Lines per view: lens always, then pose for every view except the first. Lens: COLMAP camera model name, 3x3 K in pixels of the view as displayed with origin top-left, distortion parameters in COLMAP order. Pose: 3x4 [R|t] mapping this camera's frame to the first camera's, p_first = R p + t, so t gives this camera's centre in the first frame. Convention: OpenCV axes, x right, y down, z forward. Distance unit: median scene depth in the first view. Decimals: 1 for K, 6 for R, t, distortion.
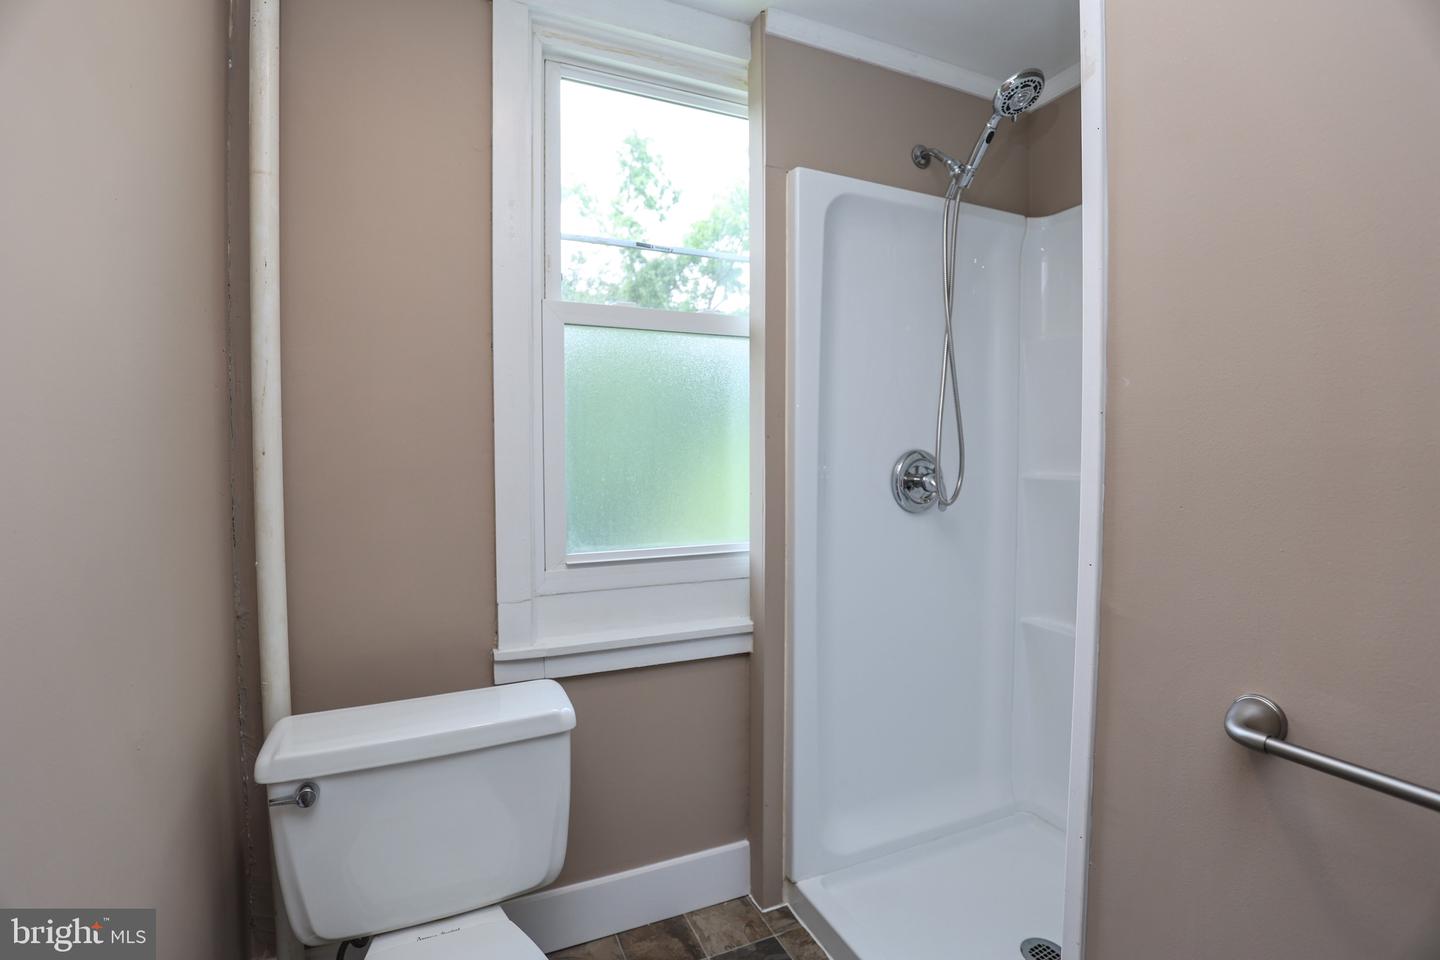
lens RADIAL K [[663.5, 0, 718.8], [0, 663.5, 481.7], [0, 0, 1]] dist [-0.023834, -0.000143]
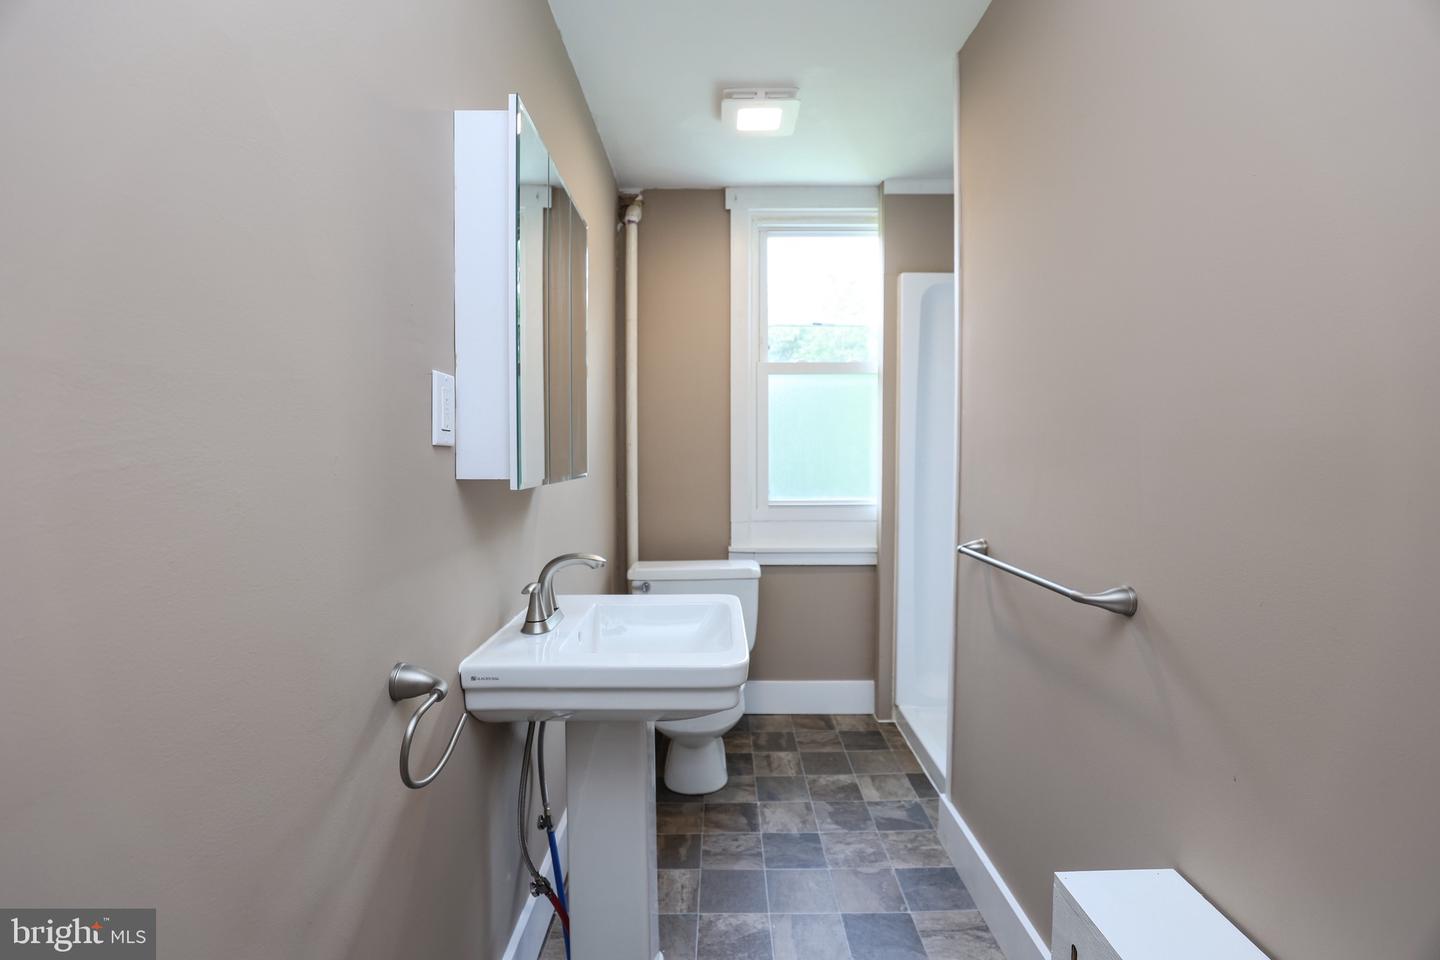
lens RADIAL K [[663.5, 0, 720.5], [0, 663.5, 473.7], [0, 0, 1]] dist [-0.023834, -0.000143]
pose [[0.914661, 0.016694, -0.403877, 0.378199], [-0.017021, 0.999851, 0.002782, 0.034991], [0.403863, 0.004330, 0.914809, -0.708086]]
